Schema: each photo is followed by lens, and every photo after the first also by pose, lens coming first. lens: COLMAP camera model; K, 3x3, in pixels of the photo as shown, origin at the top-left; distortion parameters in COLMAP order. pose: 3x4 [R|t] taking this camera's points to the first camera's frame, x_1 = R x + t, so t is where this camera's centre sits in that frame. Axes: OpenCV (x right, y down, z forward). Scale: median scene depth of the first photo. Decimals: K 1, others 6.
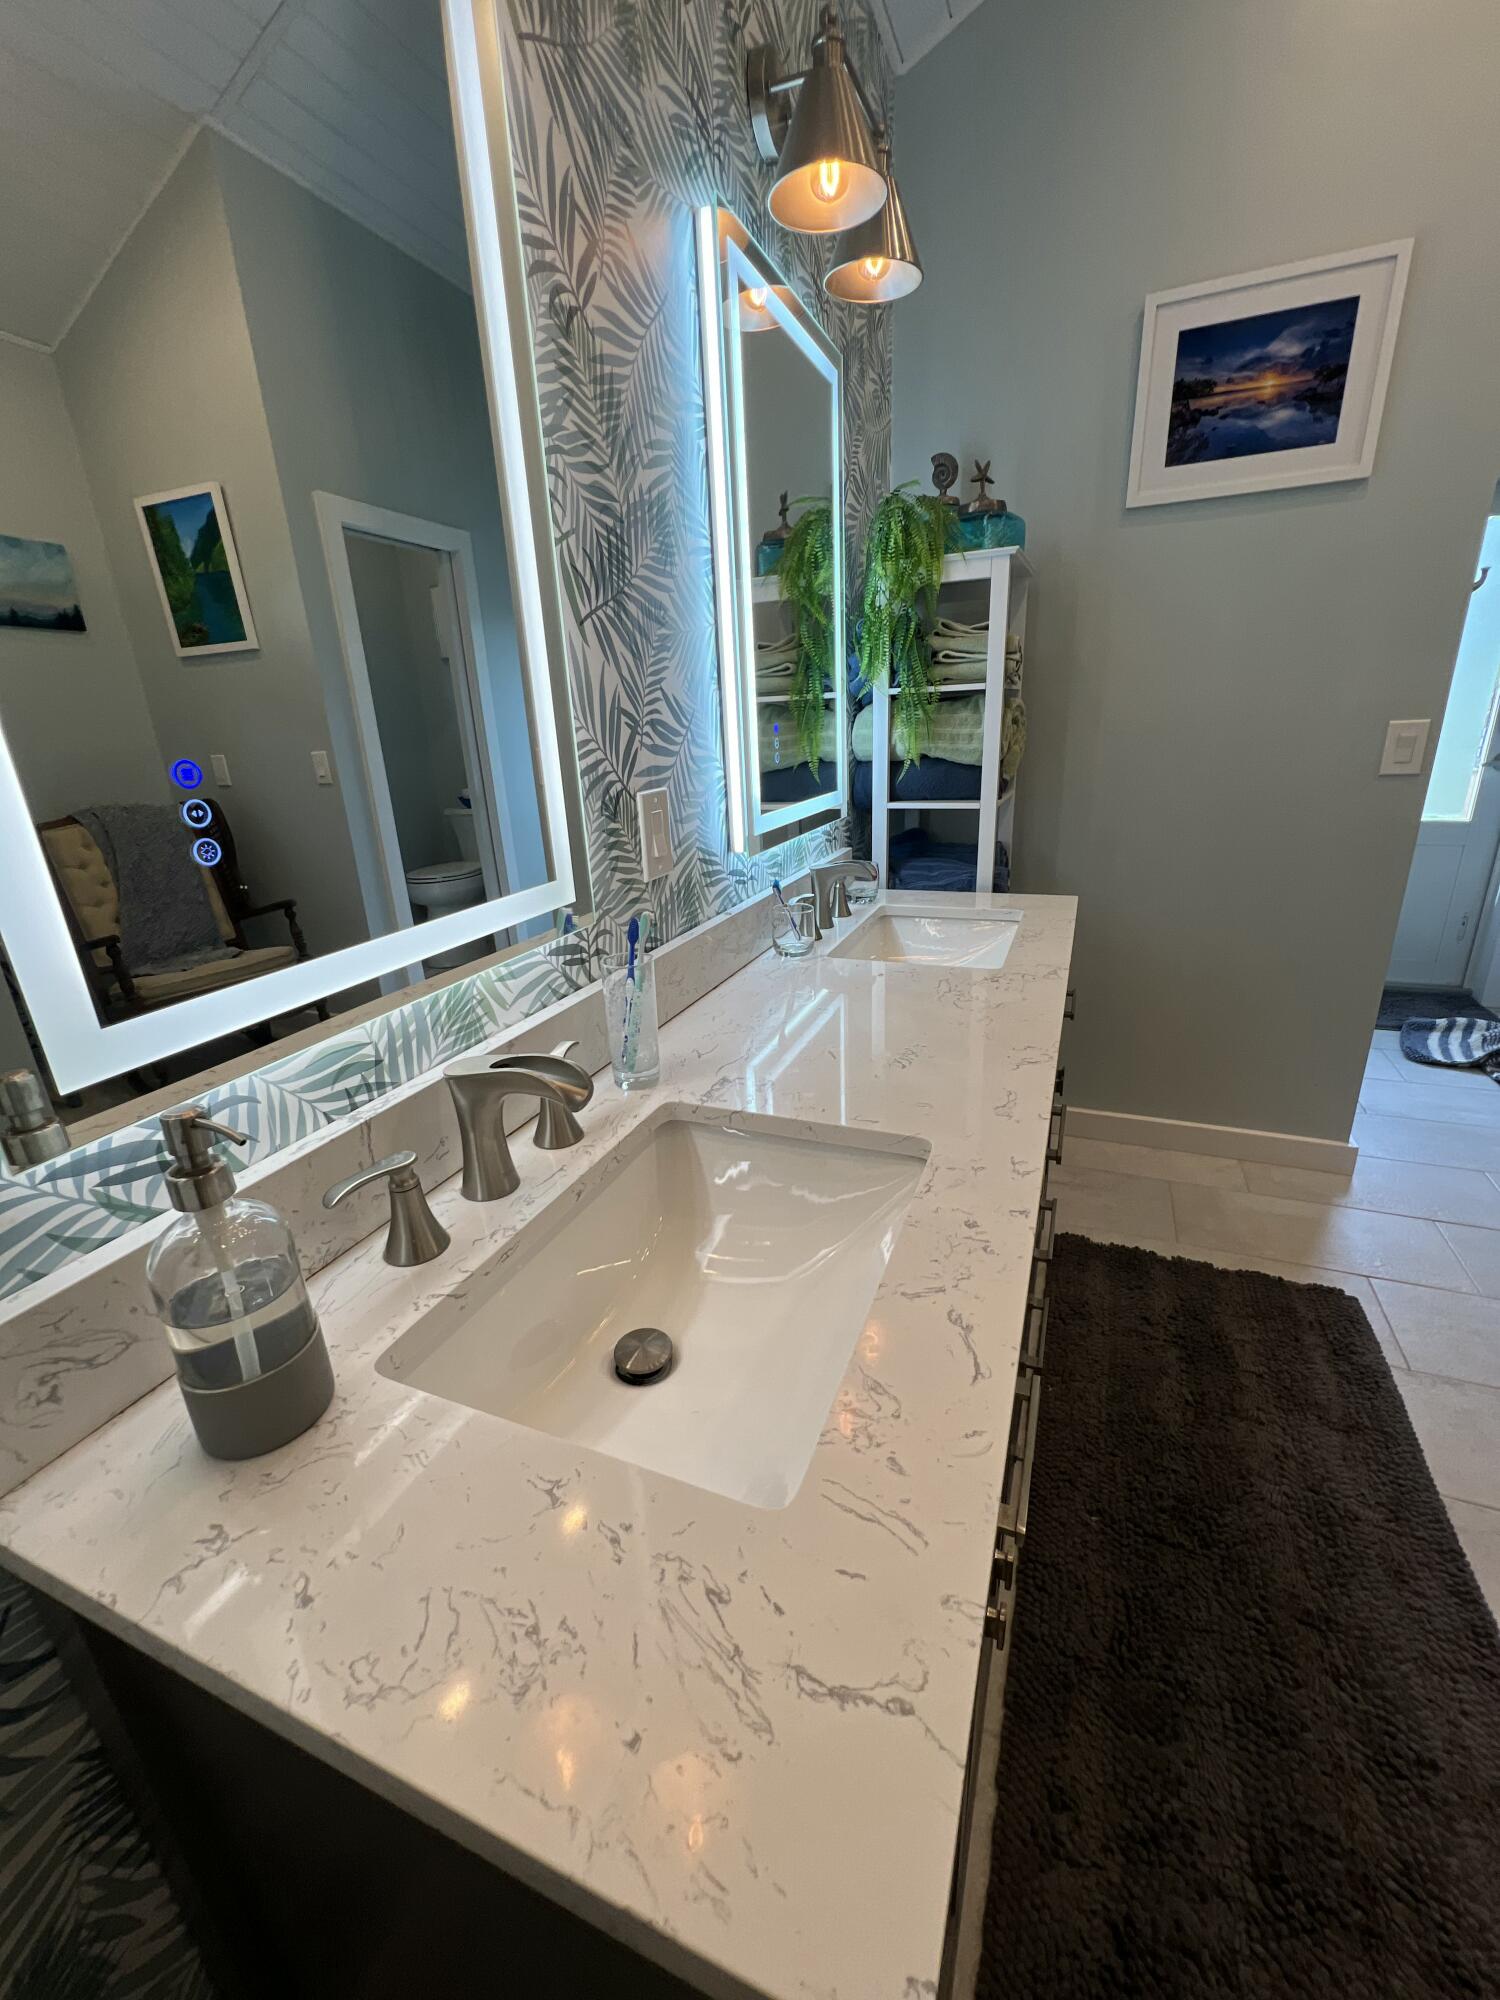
lens RADIAL K [[798.5, 0, 756.2], [0, 798.5, 1001.2], [0, 0, 1]] dist [-0.003657, 0.000936]
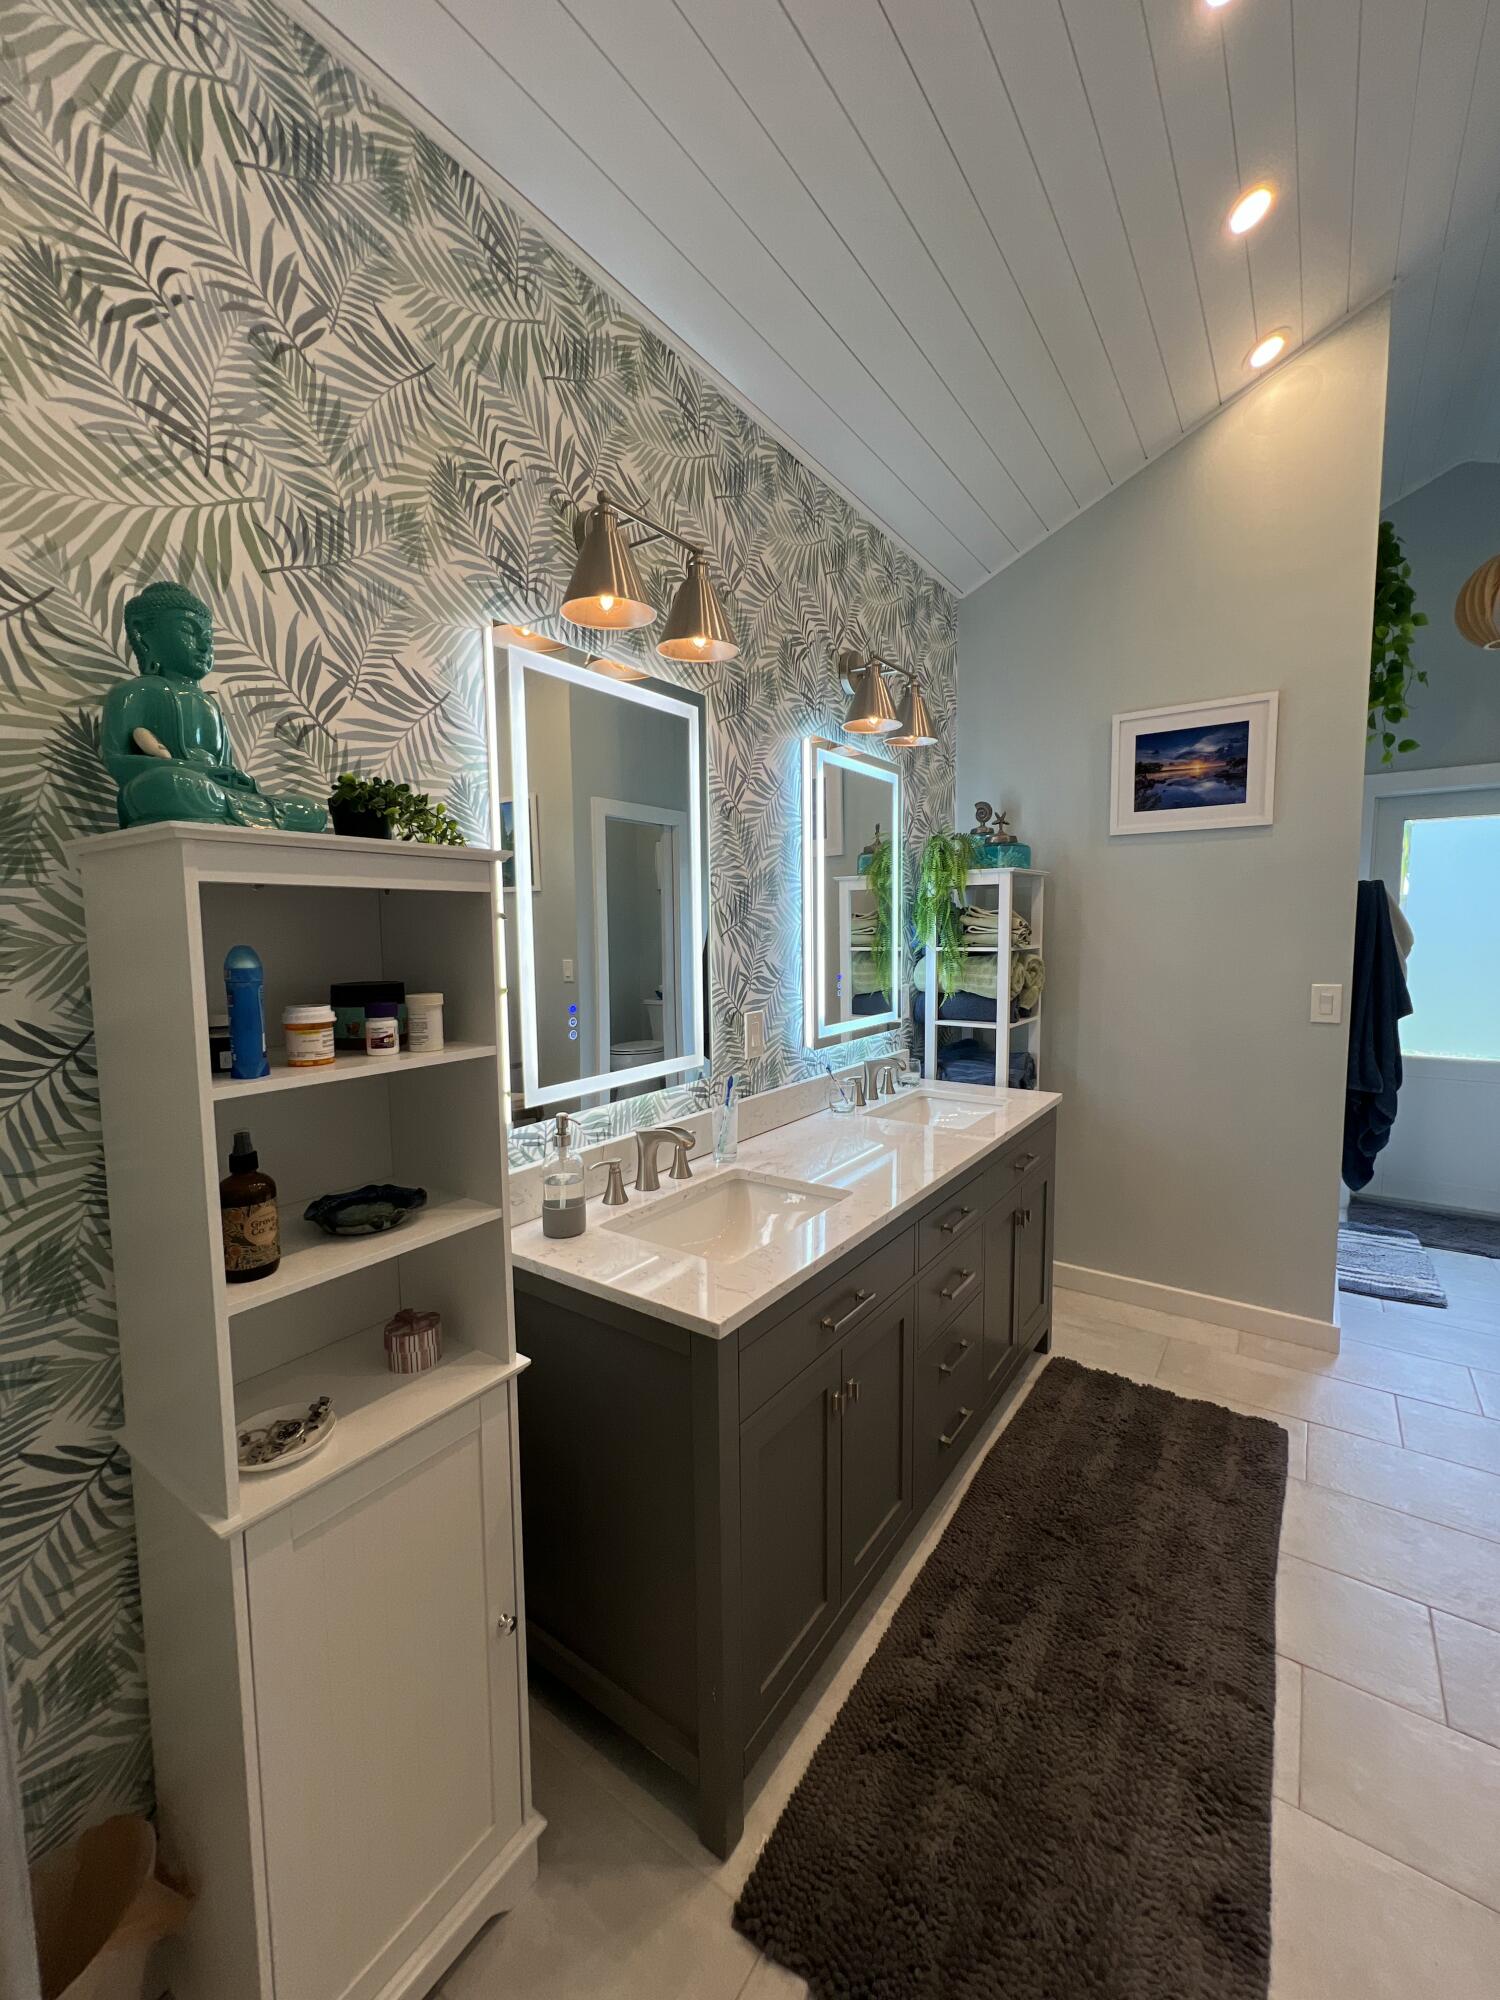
lens RADIAL K [[798.5, 0, 761.7], [0, 798.5, 1007.5], [0, 0, 1]] dist [-0.003657, 0.000936]
pose [[0.976142, 0.055647, -0.209880, 0.212374], [-0.101839, 0.971024, -0.216196, 0.099222], [0.191768, 0.232412, 0.953525, -0.599446]]
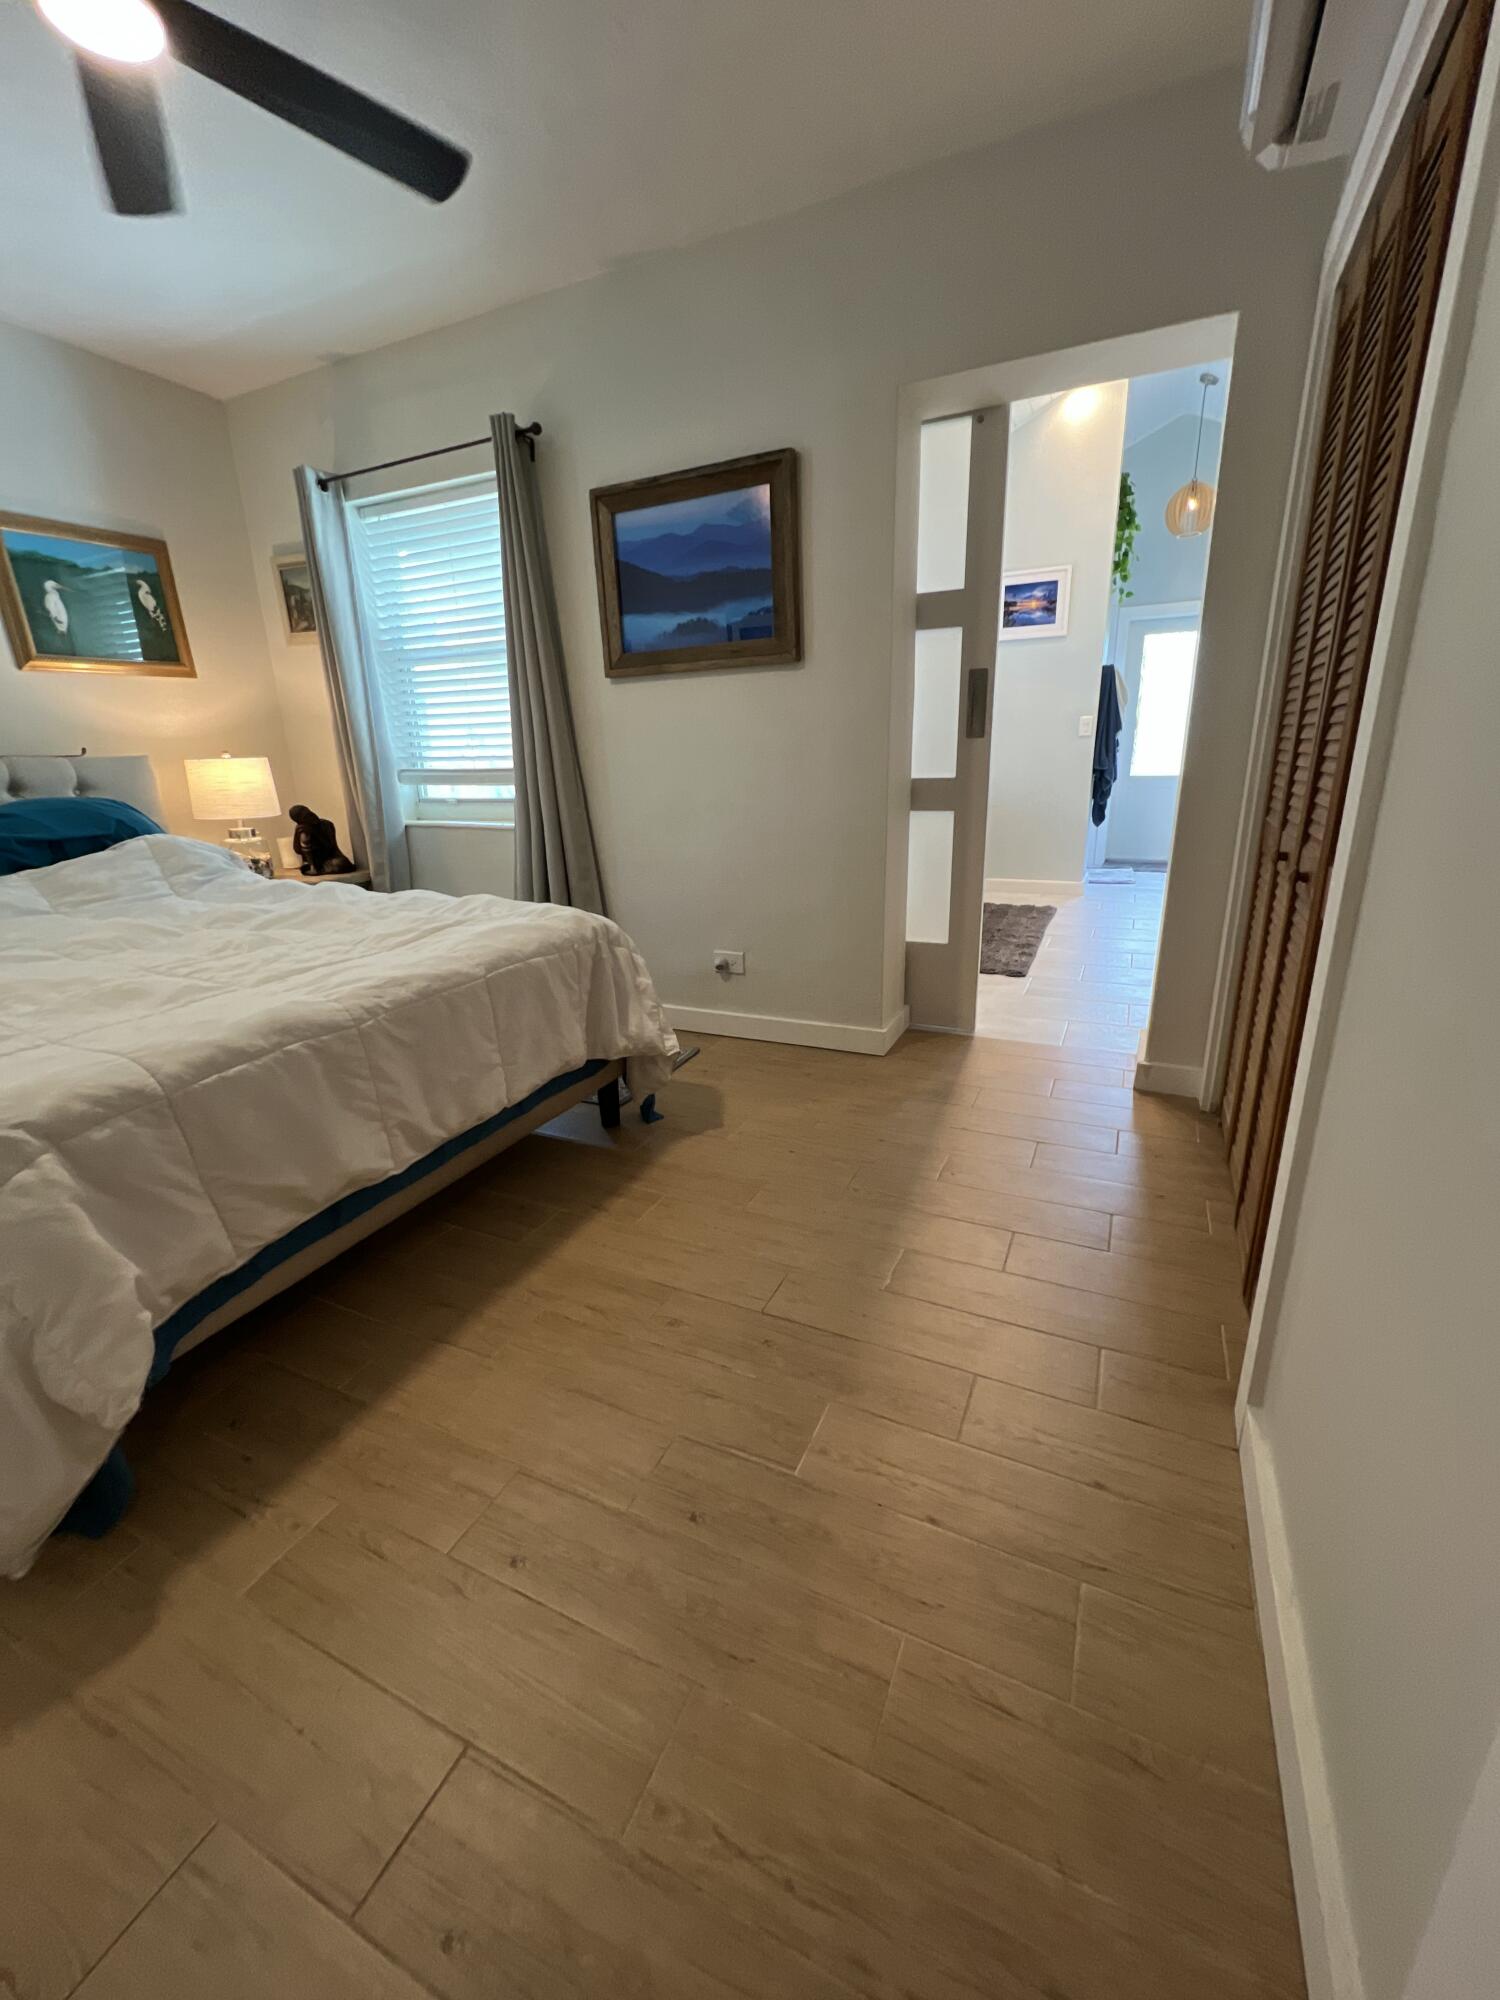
lens RADIAL K [[798.5, 0, 764.7], [0, 798.5, 998.2], [0, 0, 1]] dist [-0.003657, 0.000936]
pose [[0.999006, 0.028988, -0.033866, -0.267861], [-0.029967, 0.999137, -0.028772, 0.986099], [0.033003, 0.029758, 0.999012, -2.377959]]
